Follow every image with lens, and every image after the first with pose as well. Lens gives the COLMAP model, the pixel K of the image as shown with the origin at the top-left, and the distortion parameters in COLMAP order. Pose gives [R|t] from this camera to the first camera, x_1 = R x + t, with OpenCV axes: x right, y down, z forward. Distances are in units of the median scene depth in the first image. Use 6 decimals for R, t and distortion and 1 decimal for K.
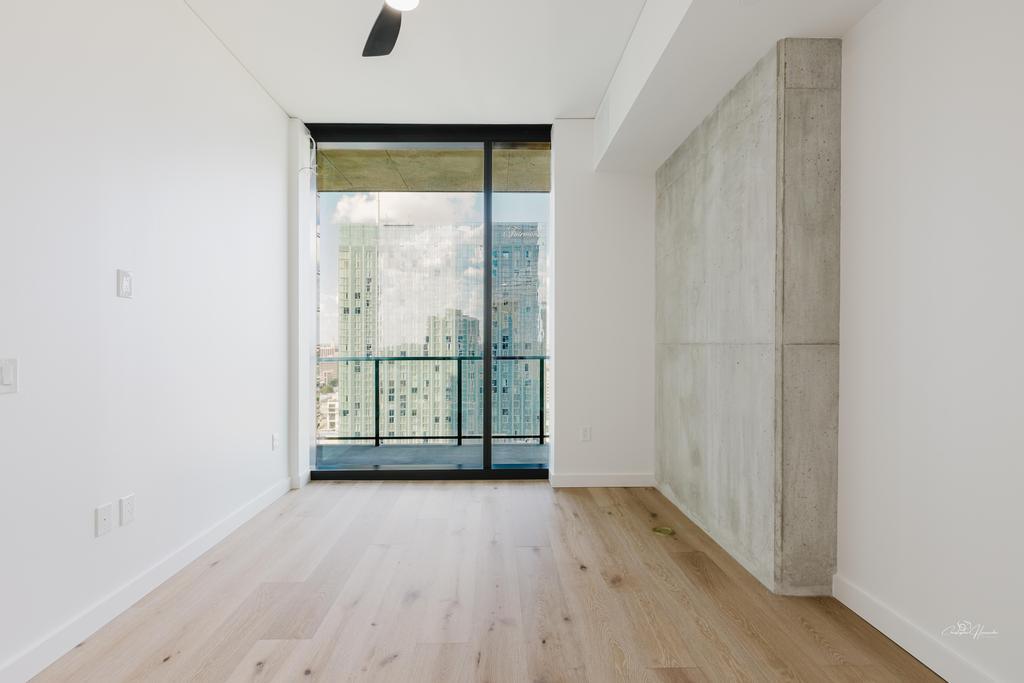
lens RADIAL K [[475.5, 0, 491.8], [0, 475.5, 338.4], [0, 0, 1]] dist [-0.002179, -0.000193]
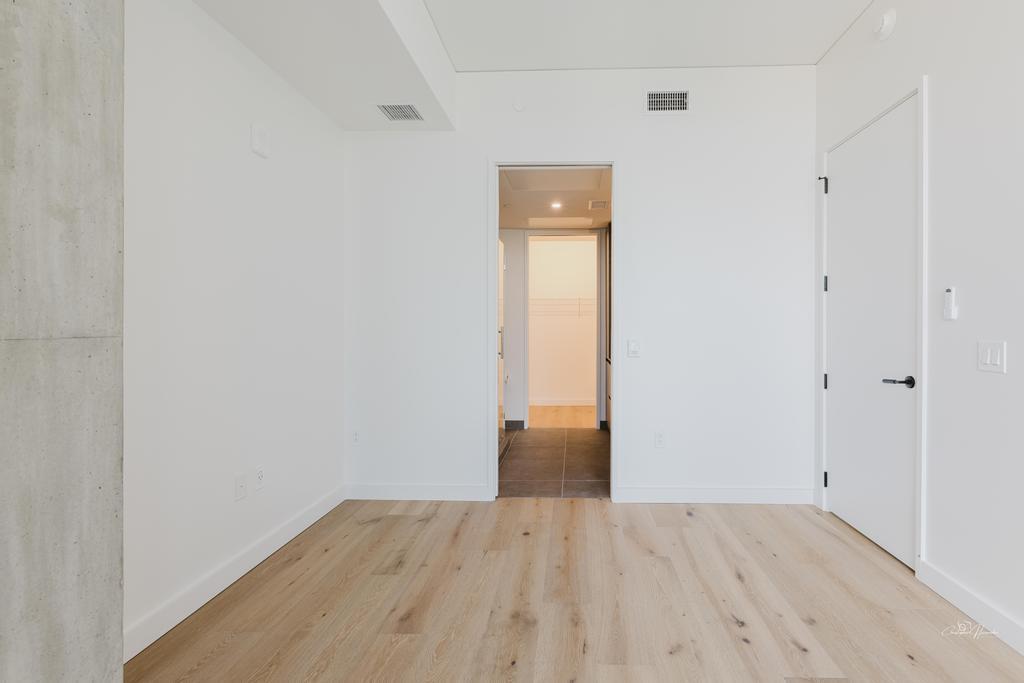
lens RADIAL K [[475.5, 0, 567.5], [0, 475.5, 326.3], [0, 0, 1]] dist [-0.002179, -0.000193]
pose [[-0.999952, 0.006954, 0.006941, -0.001886], [0.006853, 0.999872, -0.014445, 0.010108], [-0.007041, -0.014397, -0.999872, 1.153668]]
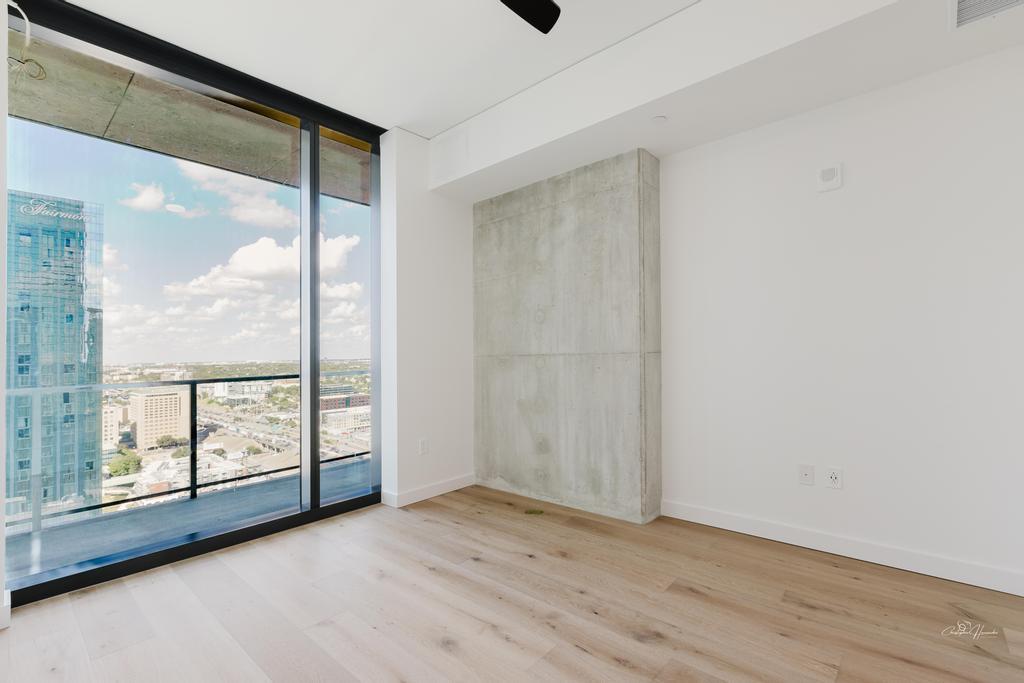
lens RADIAL K [[475.5, 0, 512.4], [0, 475.5, 347.2], [0, 0, 1]] dist [-0.002179, -0.000193]
pose [[0.660497, -0.001105, 0.750828, -0.537165], [0.013273, 0.999860, -0.010205, 0.002548], [-0.750711, 0.016706, 0.660419, 0.230752]]
